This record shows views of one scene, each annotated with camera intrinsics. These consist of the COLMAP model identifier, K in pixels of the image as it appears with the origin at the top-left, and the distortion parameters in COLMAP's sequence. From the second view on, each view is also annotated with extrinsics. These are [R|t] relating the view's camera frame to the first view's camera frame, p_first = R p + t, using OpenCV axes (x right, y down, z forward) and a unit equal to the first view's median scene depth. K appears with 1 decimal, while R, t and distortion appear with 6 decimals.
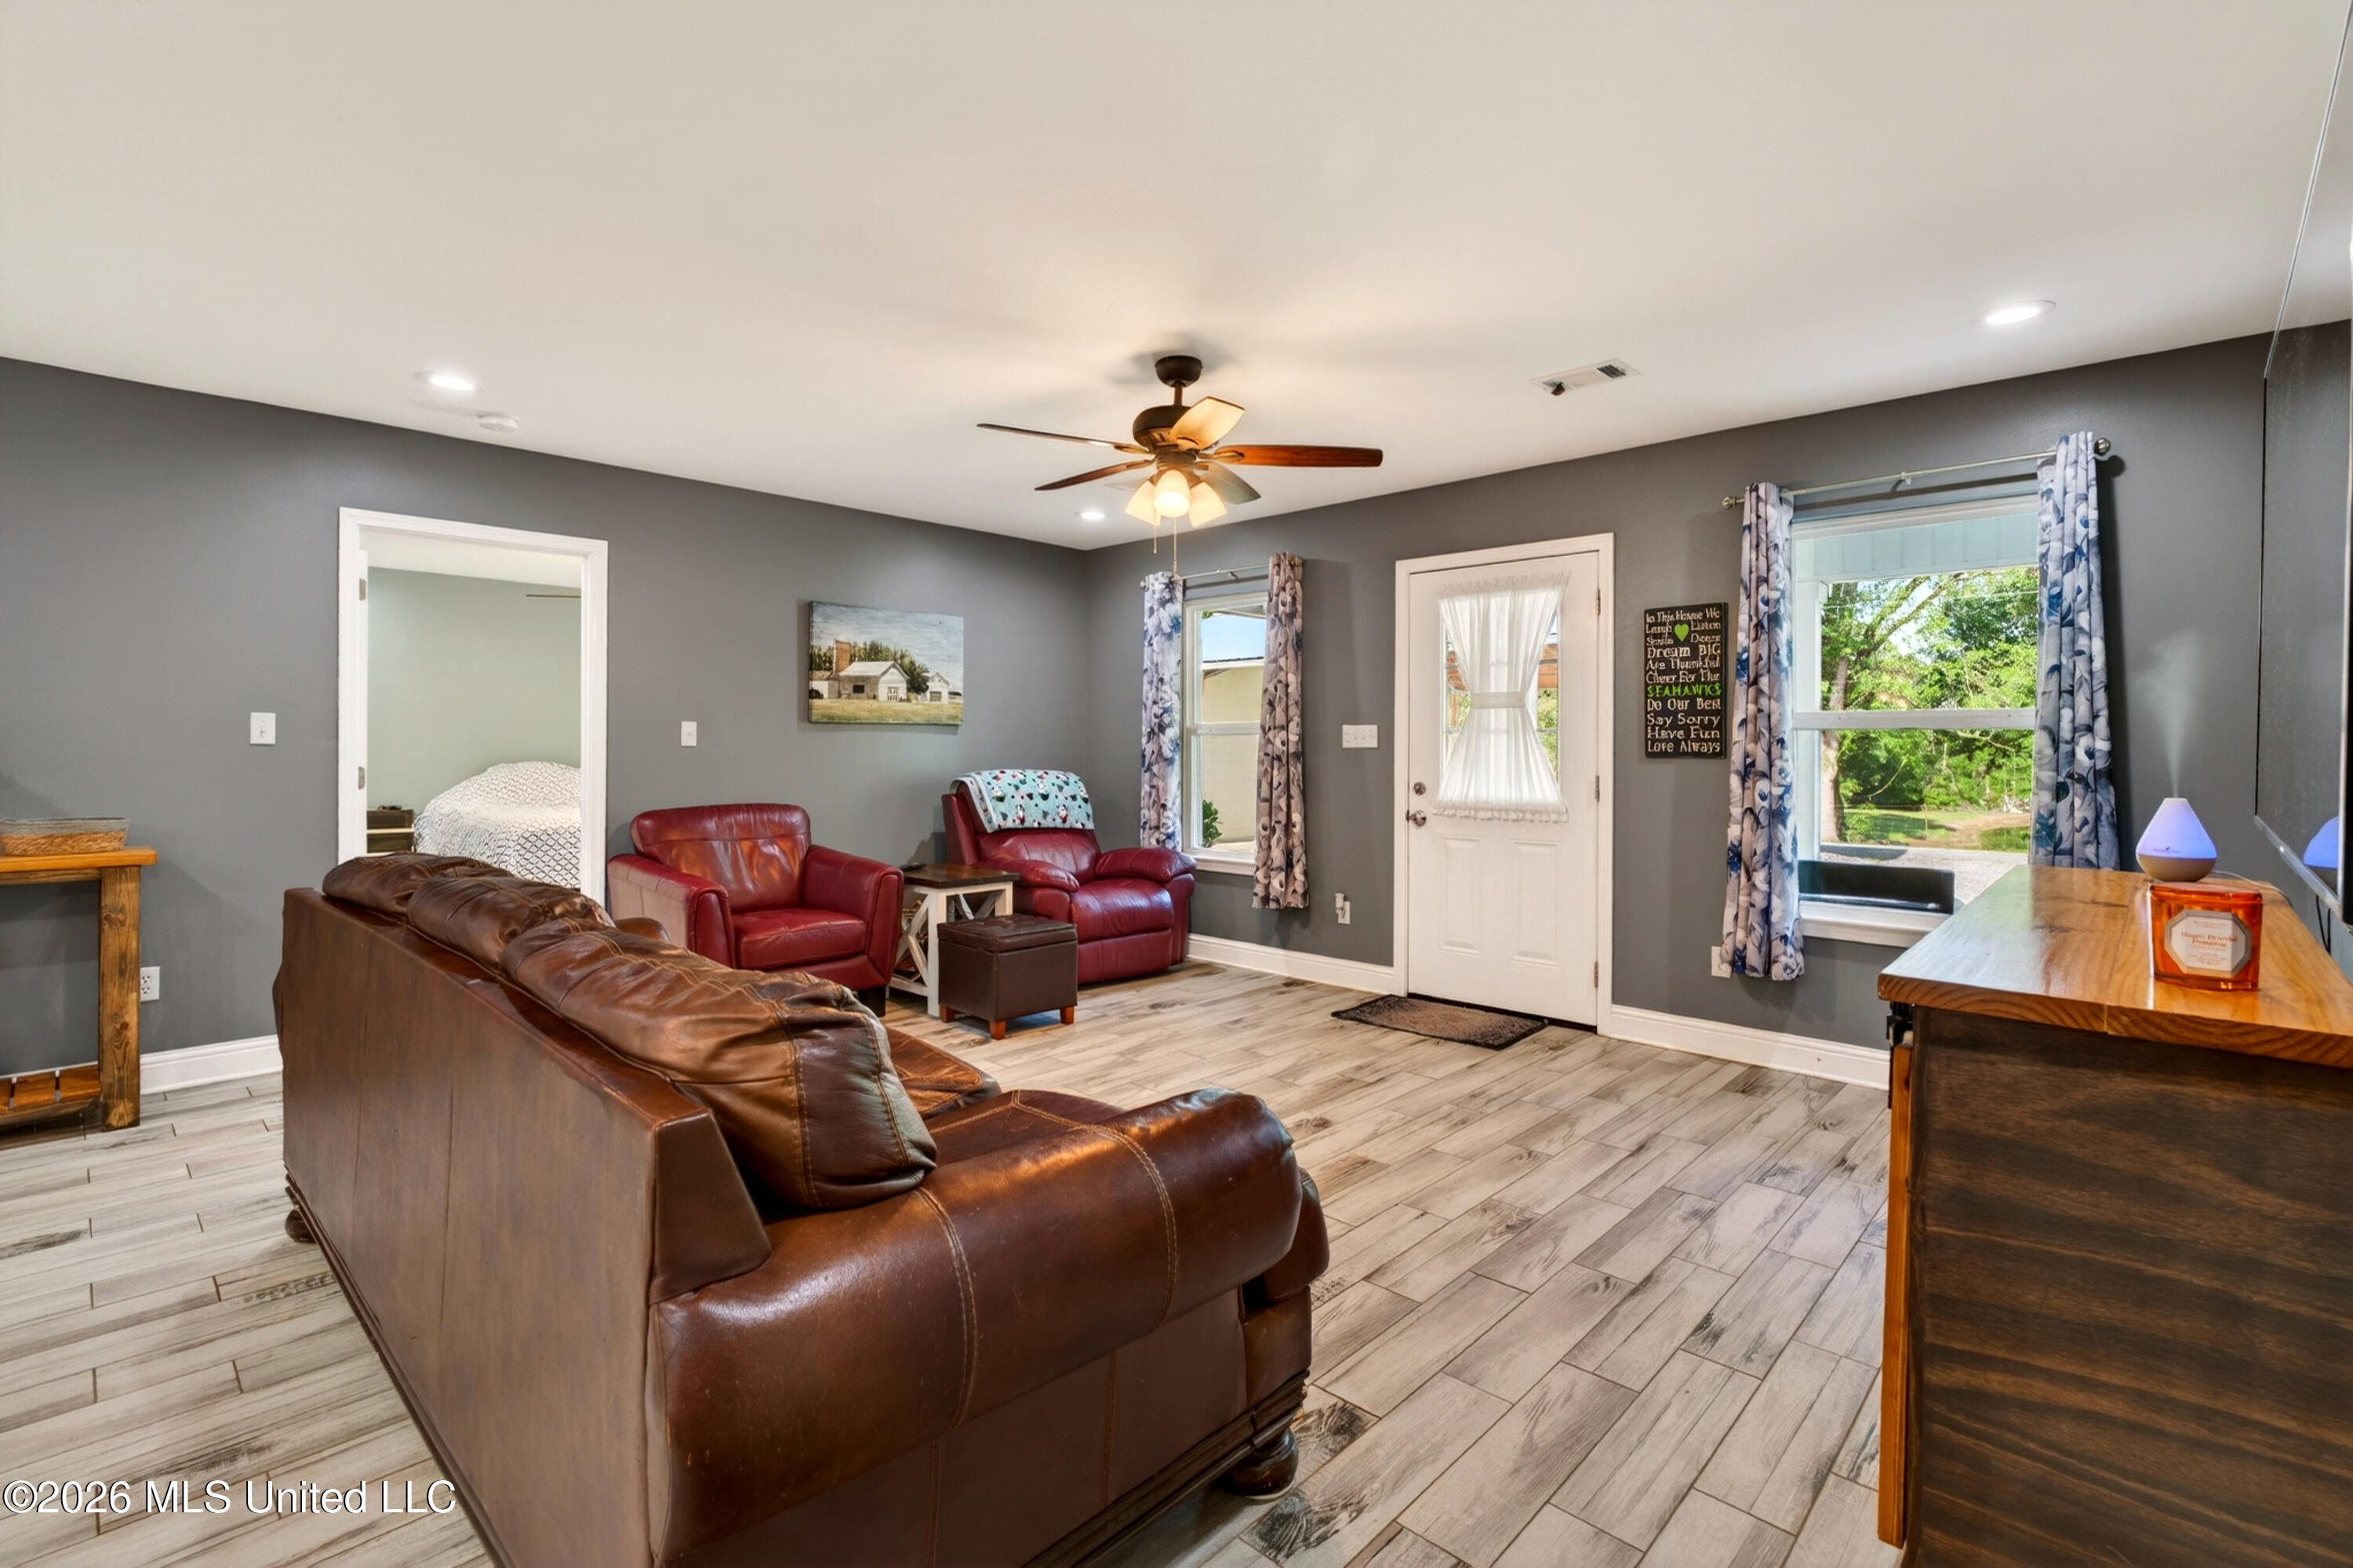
lens RADIAL K [[1070.6, 0, 1180.7], [0, 1070.6, 756.1], [0, 0, 1]] dist [0.000992, 0.000229]
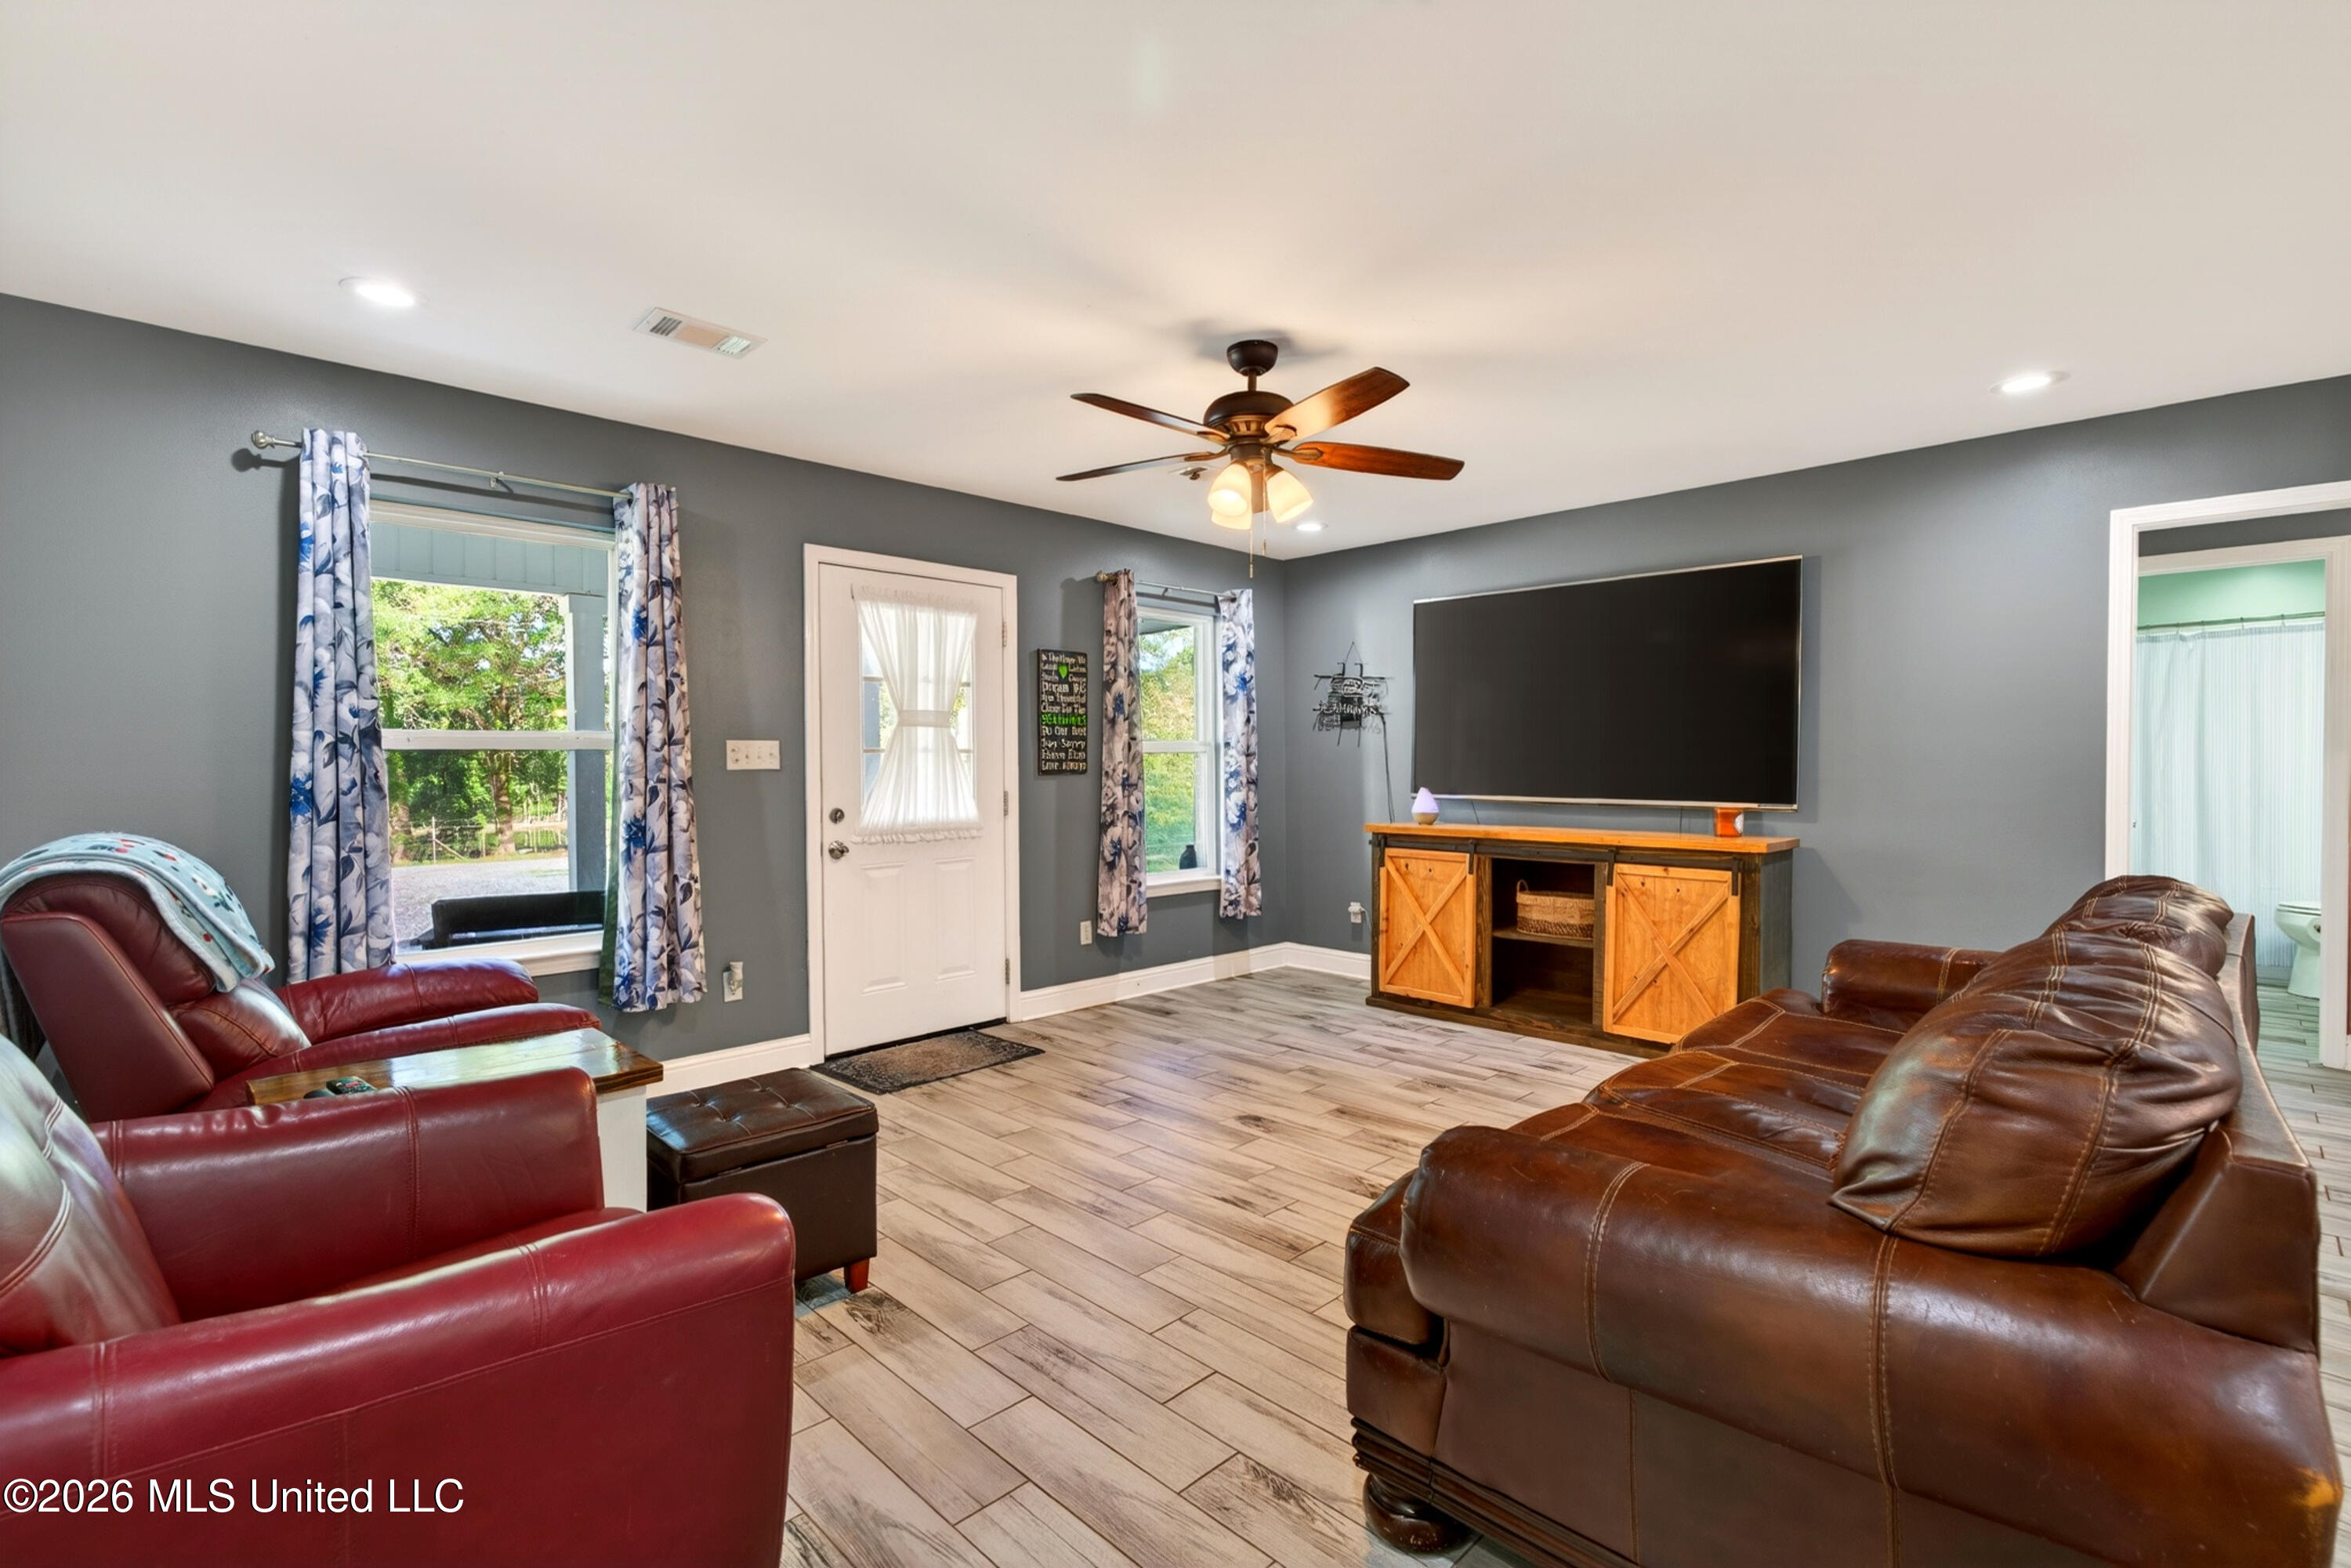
lens RADIAL K [[1061.6, 0, 1175.5], [0, 1061.6, 784.0], [0, 0, 1]] dist [0.000776, 0.000057]
pose [[0.027157, -0.022794, 0.999371, -0.747059], [0.011458, 0.999681, 0.022490, -0.013390], [-0.999566, 0.010840, 0.027409, 0.841032]]
